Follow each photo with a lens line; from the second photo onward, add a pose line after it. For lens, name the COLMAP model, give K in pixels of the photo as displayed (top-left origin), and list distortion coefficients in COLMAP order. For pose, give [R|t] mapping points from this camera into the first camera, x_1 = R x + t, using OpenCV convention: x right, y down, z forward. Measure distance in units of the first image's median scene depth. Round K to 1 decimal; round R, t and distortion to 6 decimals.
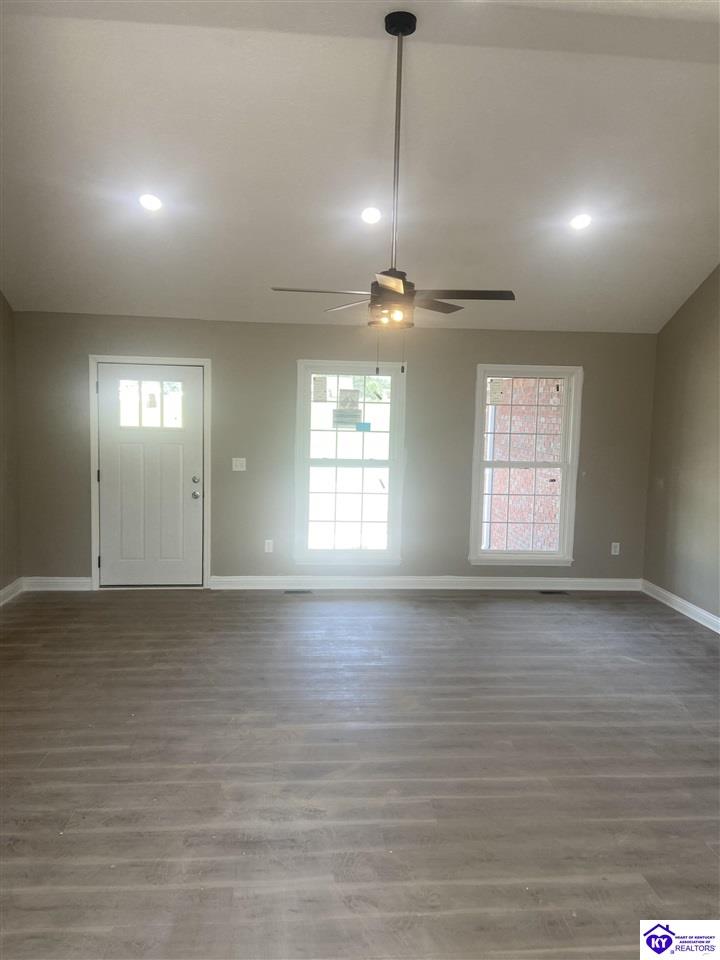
lens RADIAL K [[723.6, 0, 356.7], [0, 723.6, 475.0], [0, 0, 1]] dist [0.057472, -0.063245]
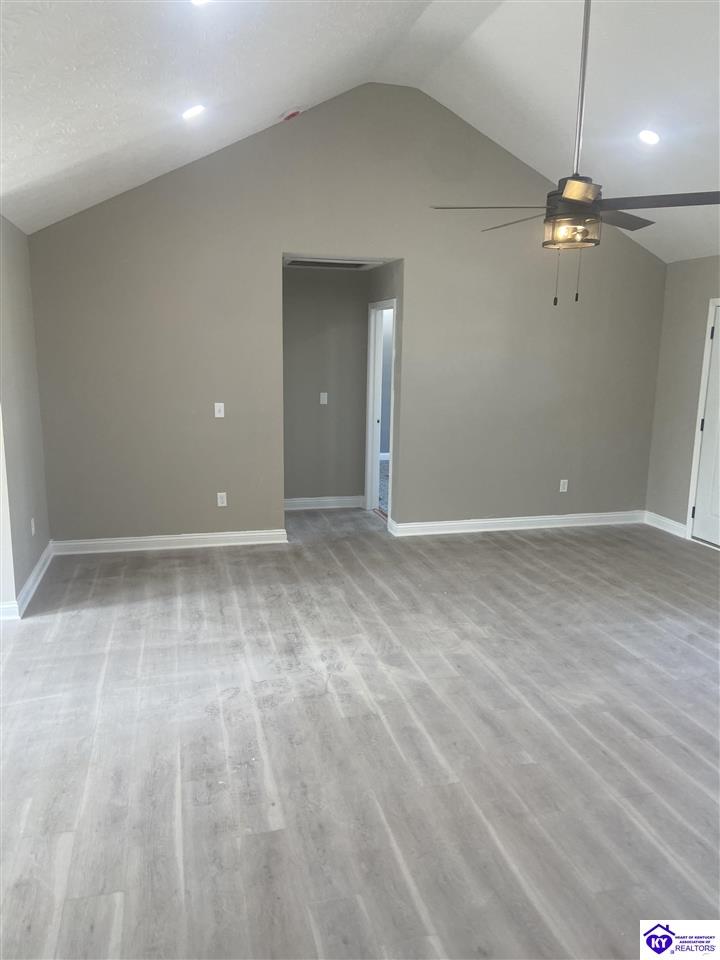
lens RADIAL K [[723.6, 0, 357.8], [0, 723.6, 479.5], [0, 0, 1]] dist [0.057472, -0.063245]
pose [[0.168516, 0.166620, -0.971514, 0.940491], [-0.111334, 0.982520, 0.149196, -0.038218], [0.979391, 0.083020, 0.184121, 0.664525]]
